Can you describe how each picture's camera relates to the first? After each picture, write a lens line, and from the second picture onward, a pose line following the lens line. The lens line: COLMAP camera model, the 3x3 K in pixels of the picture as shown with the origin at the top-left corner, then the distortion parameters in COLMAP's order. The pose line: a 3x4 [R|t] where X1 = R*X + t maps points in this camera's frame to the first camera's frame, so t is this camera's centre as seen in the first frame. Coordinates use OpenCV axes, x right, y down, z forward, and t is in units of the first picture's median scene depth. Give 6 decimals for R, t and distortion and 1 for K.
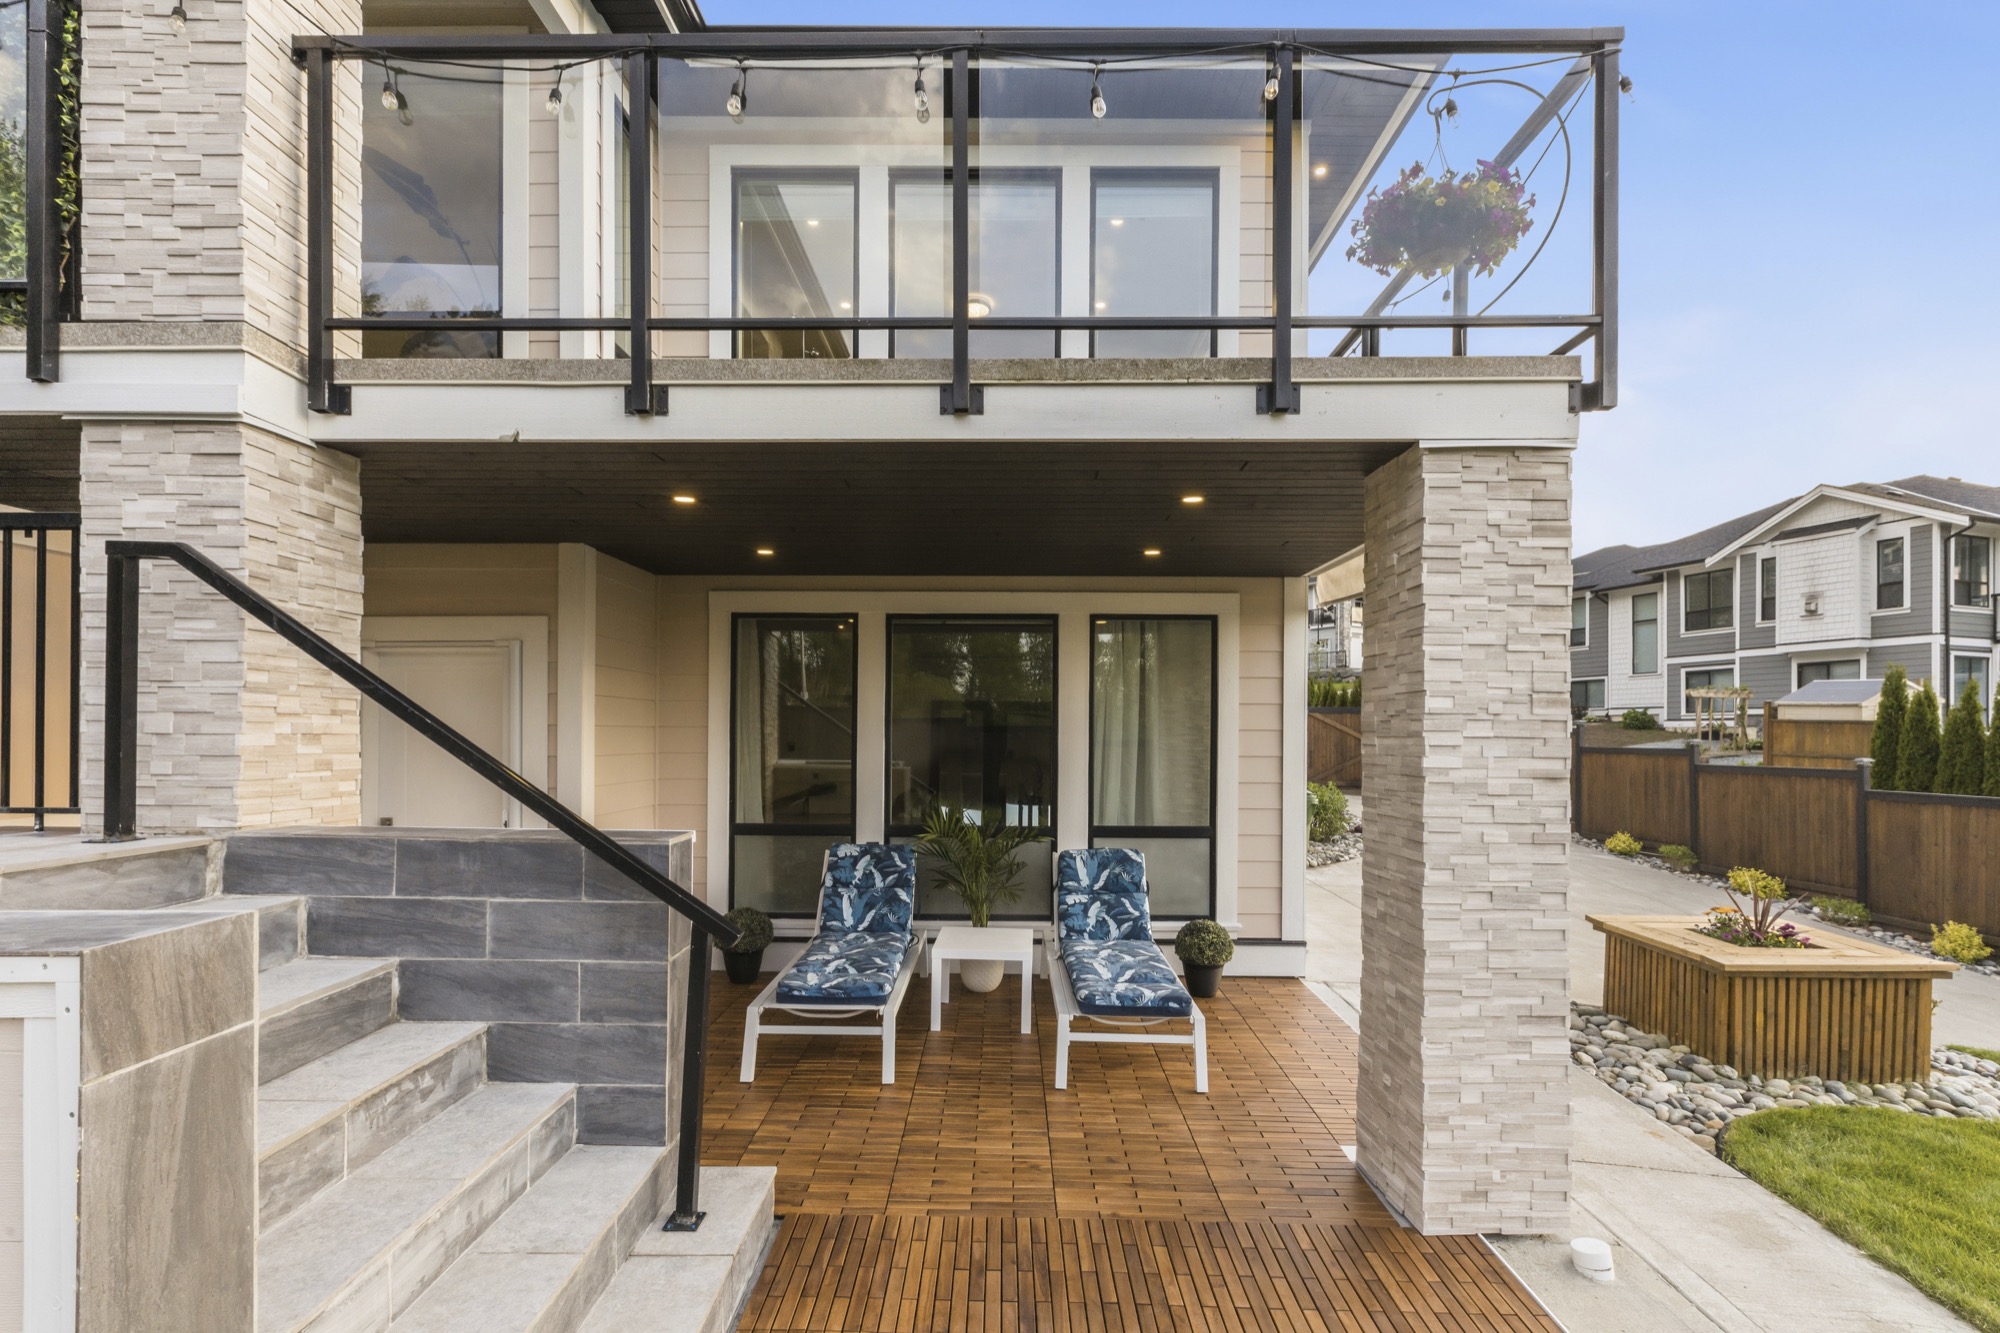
lens RADIAL K [[913.4, 0, 1000.5], [0, 913.4, 725.0], [0, 0, 1]] dist [0.000730, -0.000214]
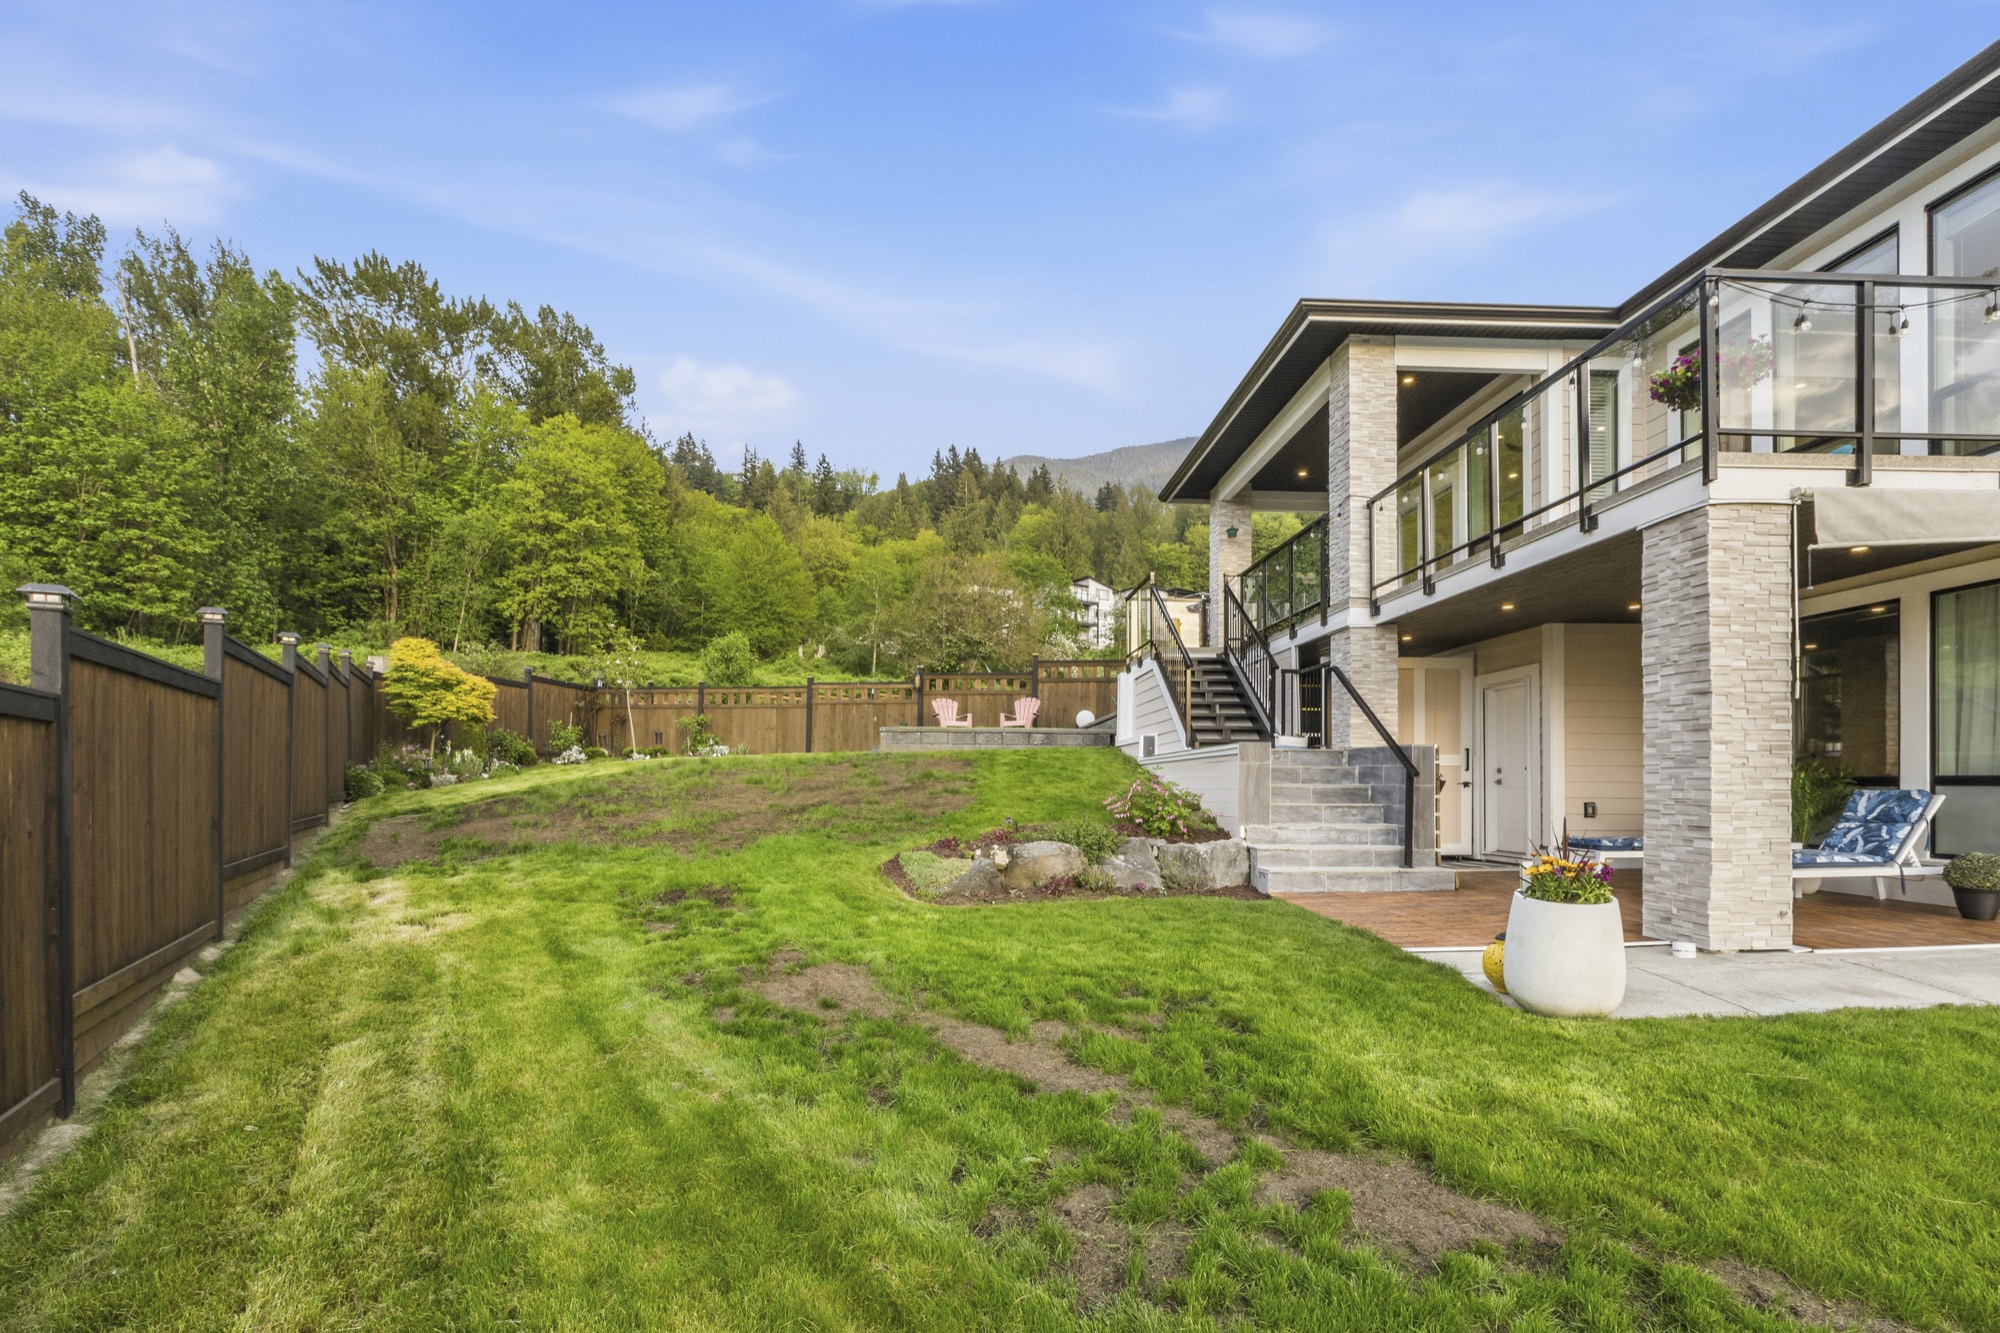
lens RADIAL K [[911.6, 0, 1022.4], [0, 911.6, 775.3], [0, 0, 1]] dist [0.000441, 0.000540]
pose [[0.088271, -0.012926, -0.996013, 2.254615], [0.004813, 0.999910, -0.012550, 0.234912], [0.996085, -0.003686, 0.088325, -0.473680]]
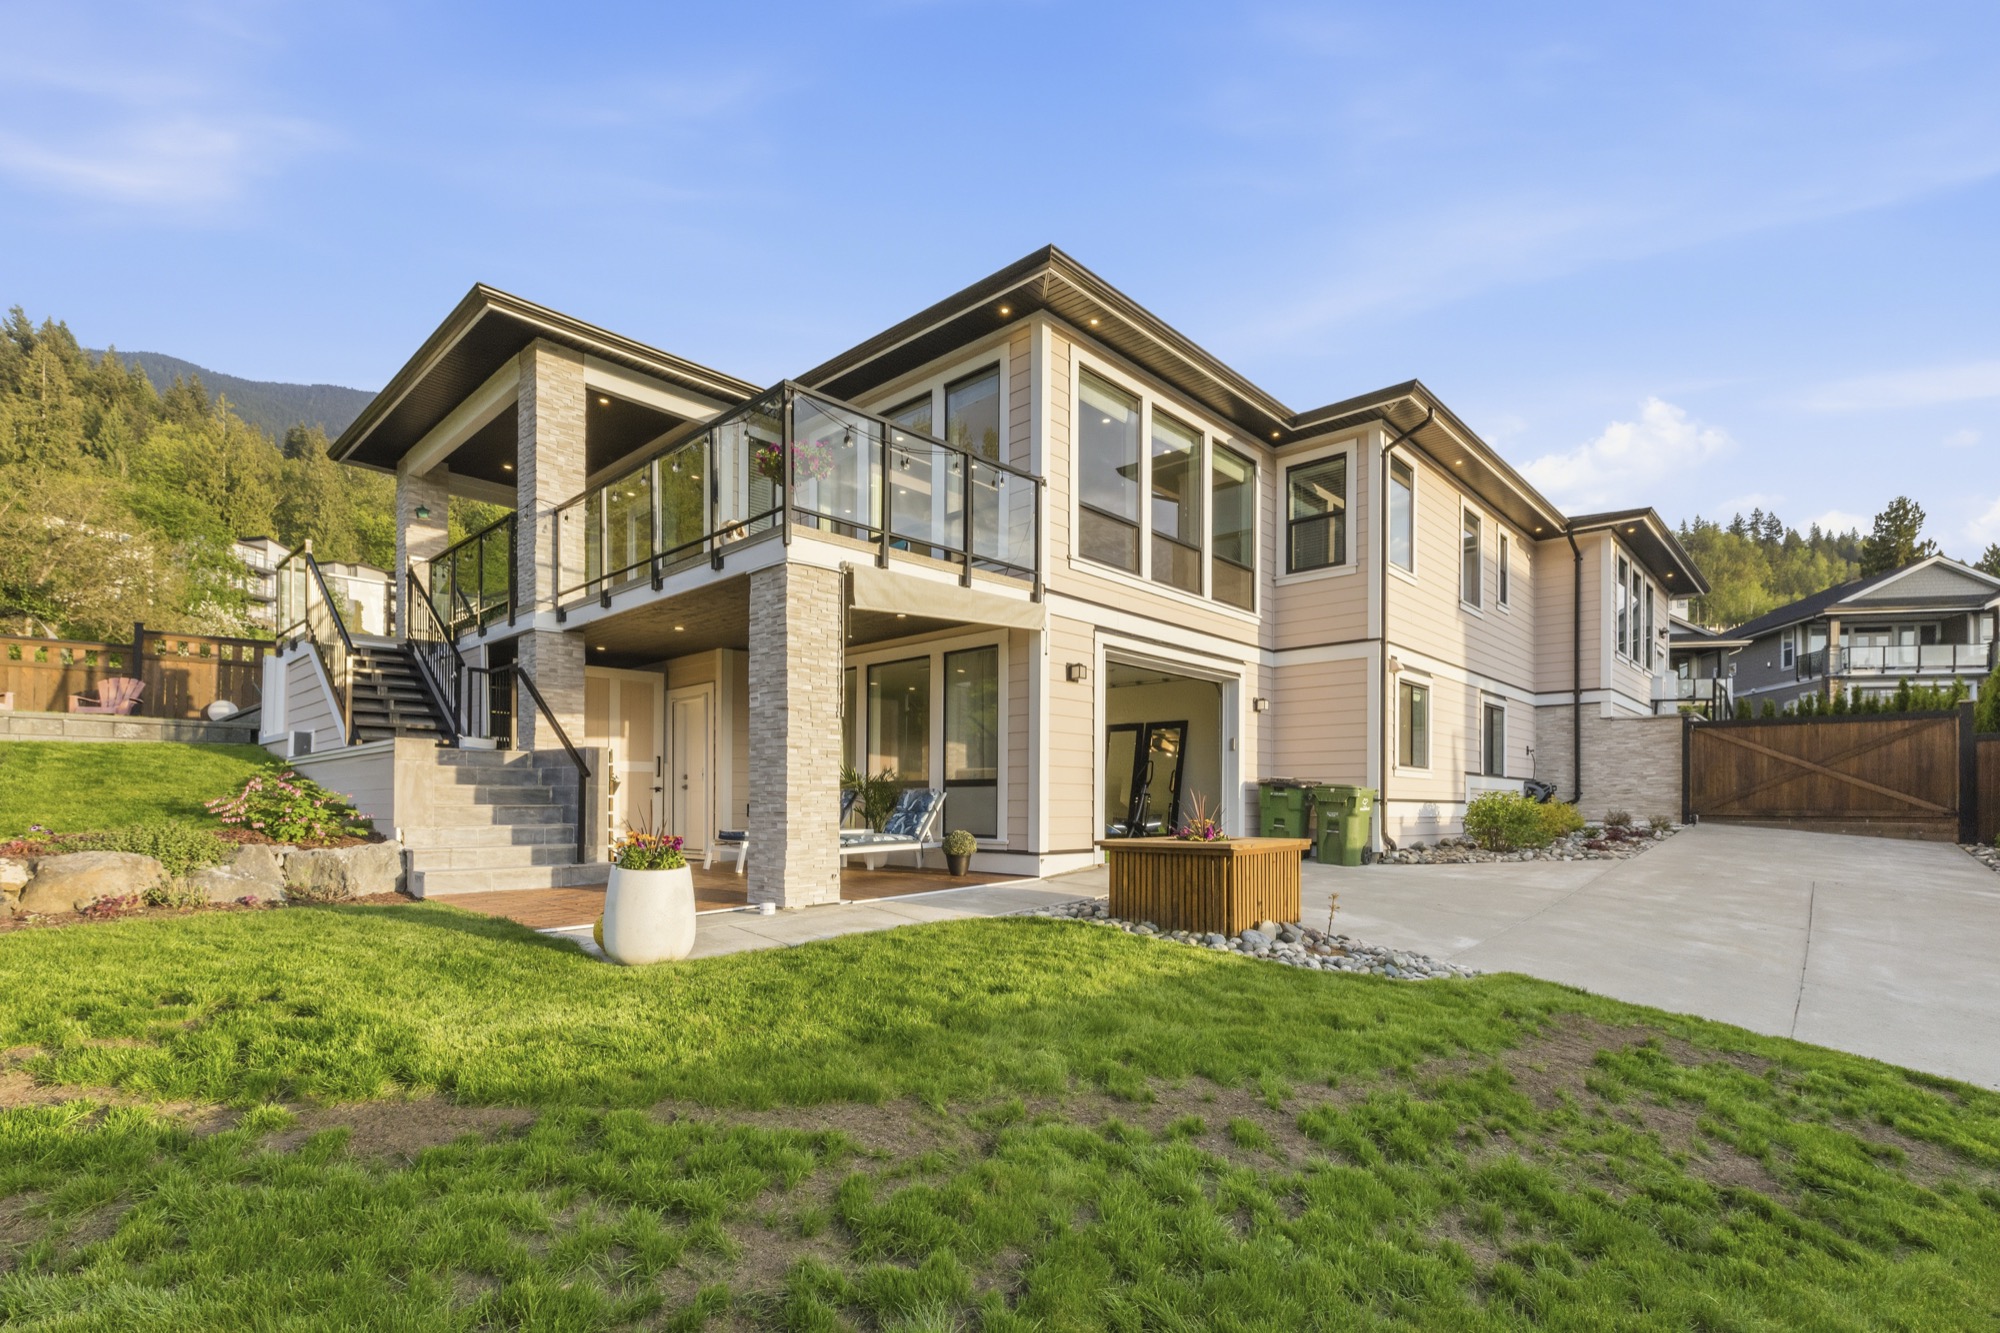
lens RADIAL K [[918.3, 0, 1005.9], [0, 918.3, 800.0], [0, 0, 1]] dist [0.000168, 0.000272]
pose [[0.739336, -0.007290, -0.673297, 2.563823], [0.006822, 0.999971, -0.003336, 0.299312], [0.673302, -0.002127, 0.739364, -0.321971]]
